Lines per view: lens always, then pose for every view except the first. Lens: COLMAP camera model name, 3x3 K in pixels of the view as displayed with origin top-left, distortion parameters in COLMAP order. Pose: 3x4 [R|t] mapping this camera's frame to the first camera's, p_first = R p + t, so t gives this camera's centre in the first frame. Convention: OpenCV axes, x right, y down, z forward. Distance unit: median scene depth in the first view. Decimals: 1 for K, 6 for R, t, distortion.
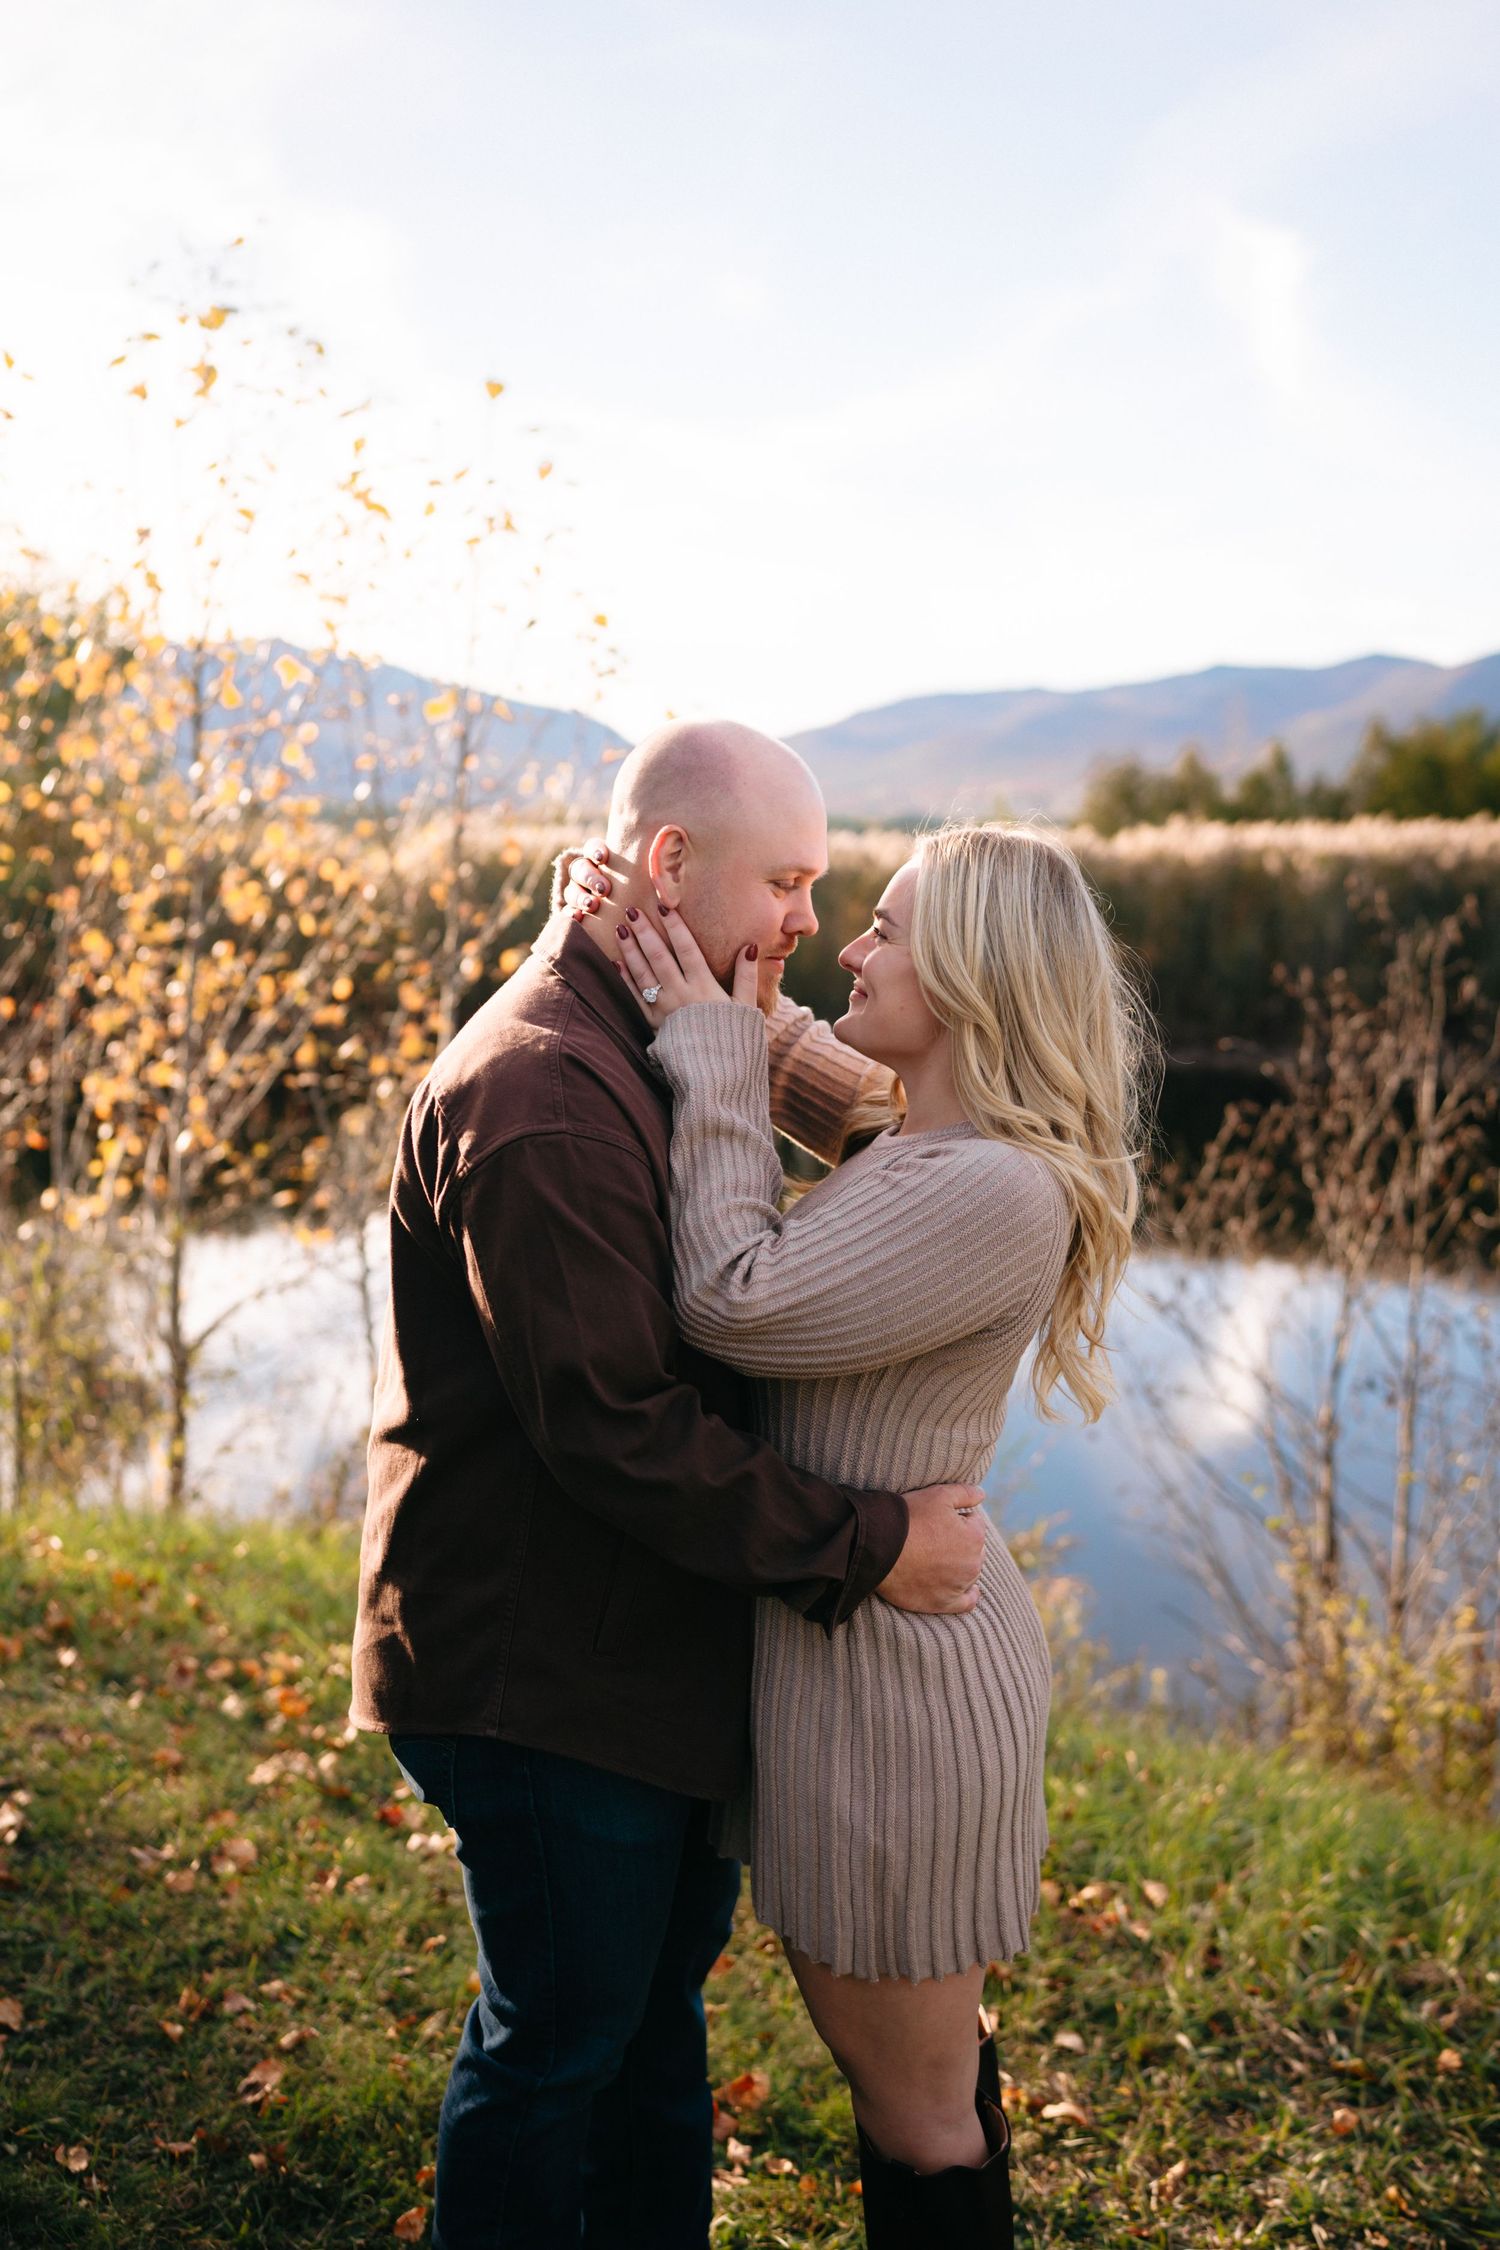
lens RADIAL K [[2167.7, 0, 750.0], [0, 2167.7, 1125.0], [0, 0, 1]] dist [0.004071, 0.019526]
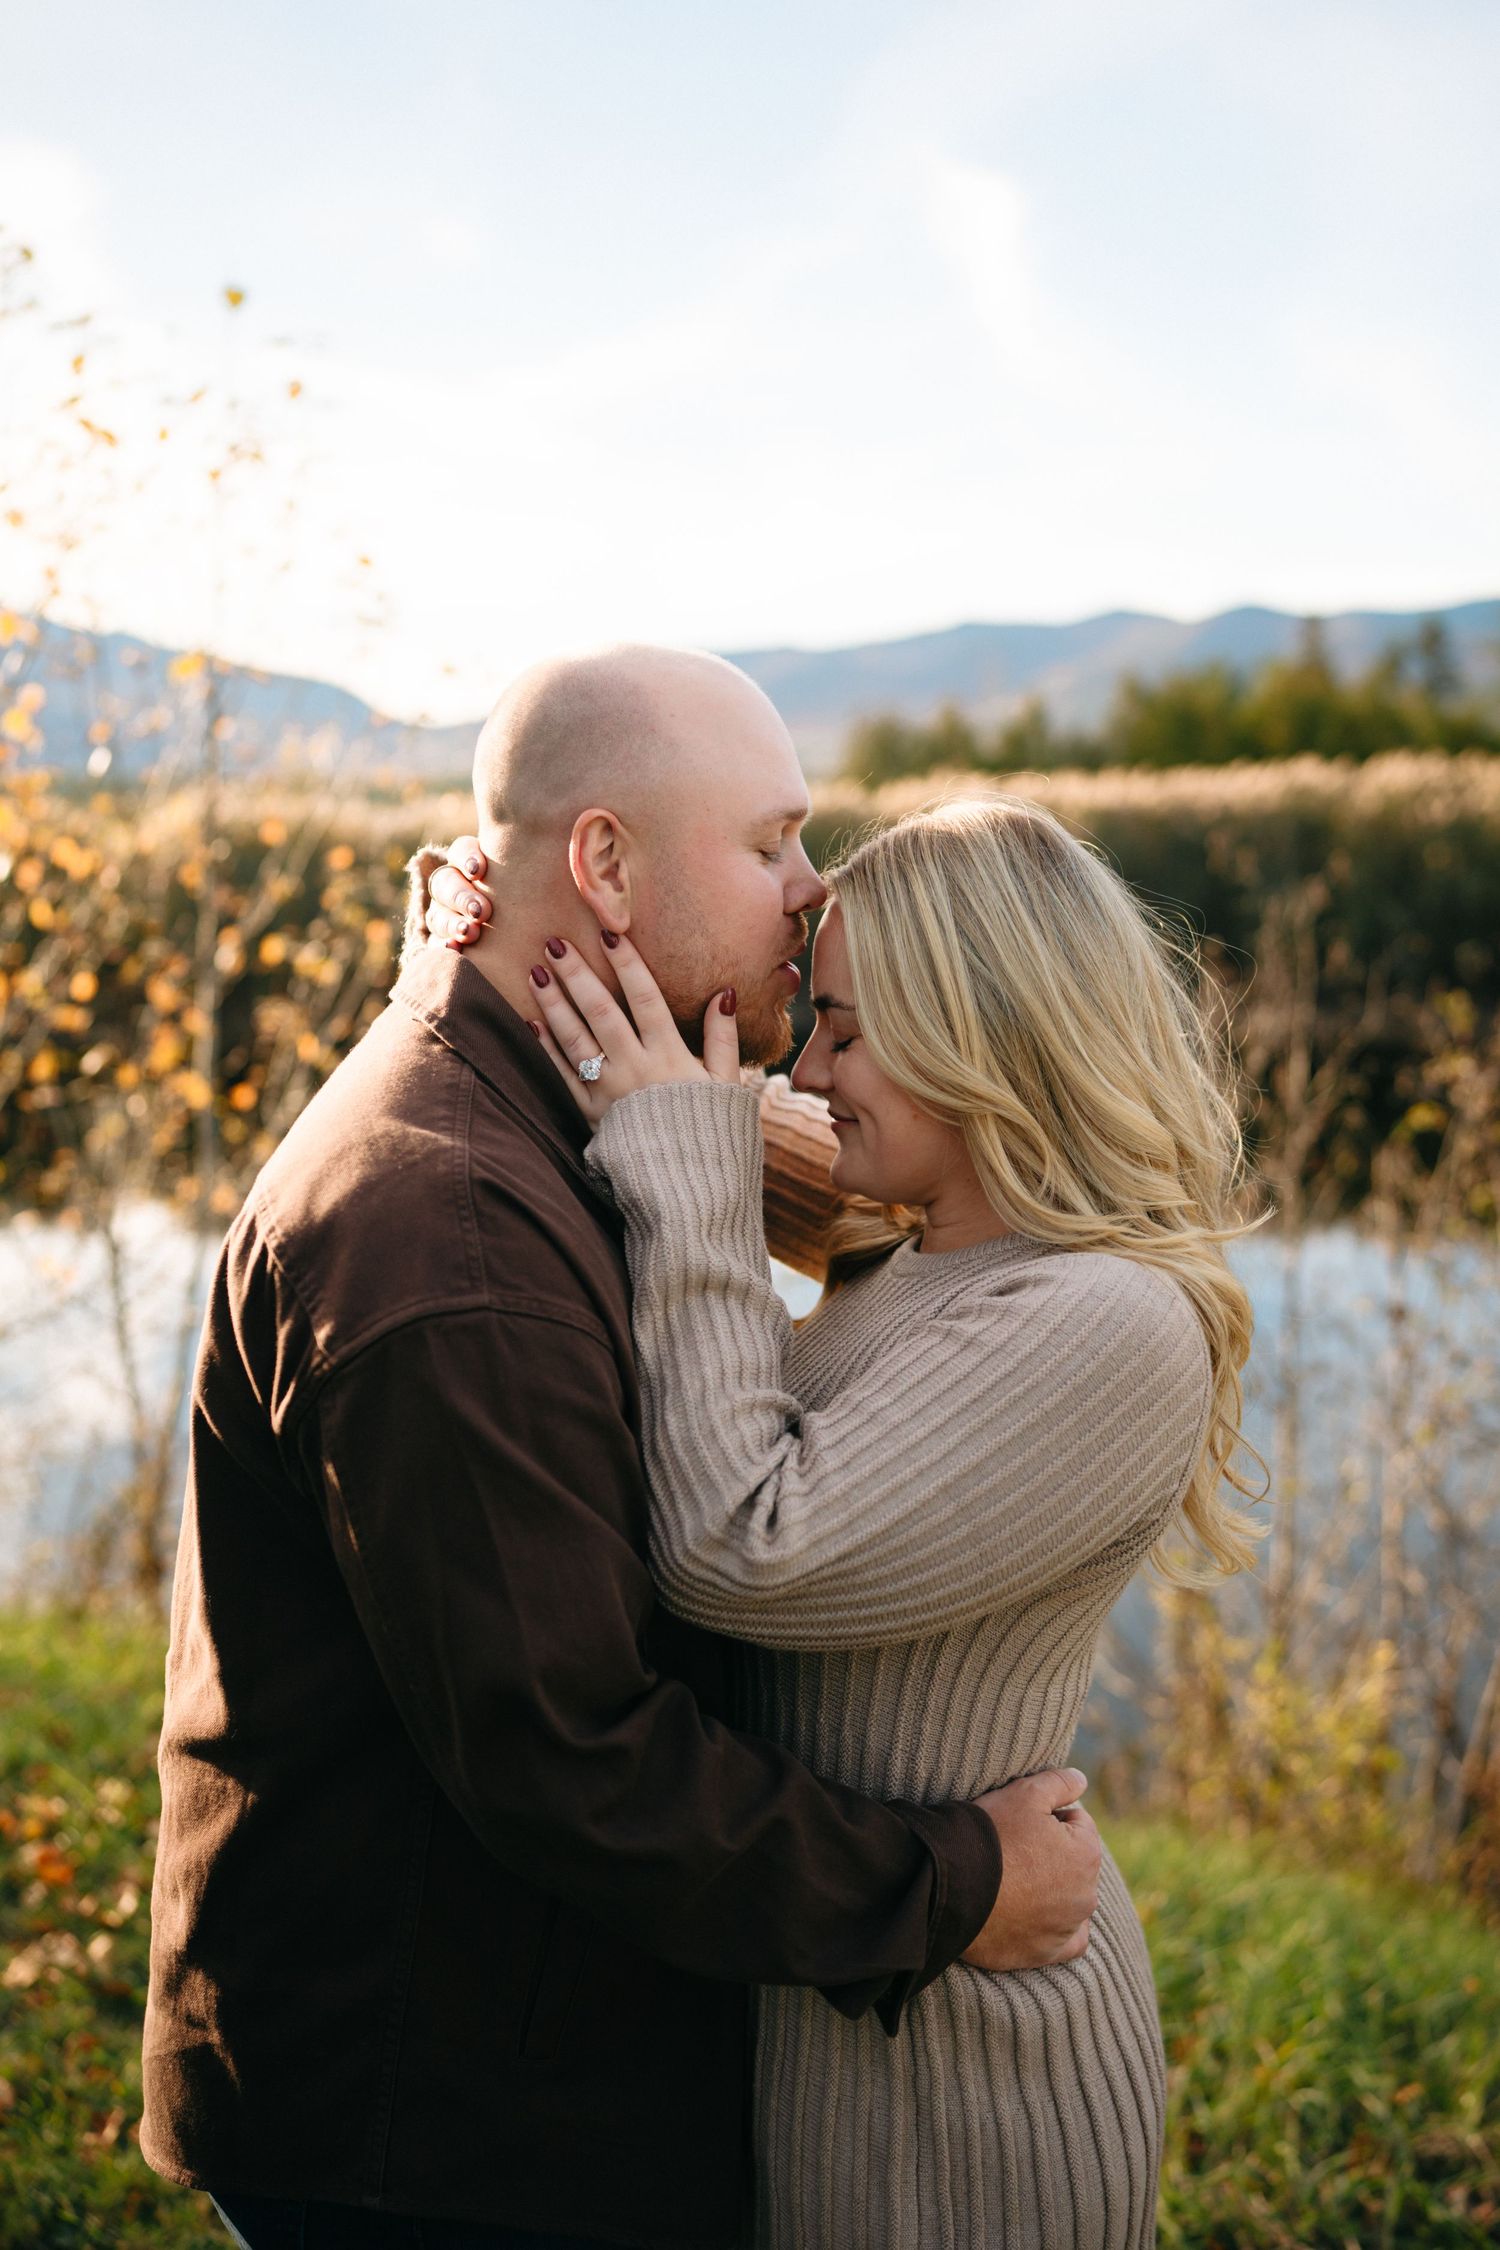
lens RADIAL K [[2229.5, 0, 750.0], [0, 2229.5, 1125.0], [0, 0, 1]] dist [-0.016066, 0.136738]
pose [[0.993960, -0.032985, 0.104664, -0.034977], [0.031562, 0.999386, 0.015230, -0.027326], [-0.105102, -0.011835, 0.994391, 0.165614]]
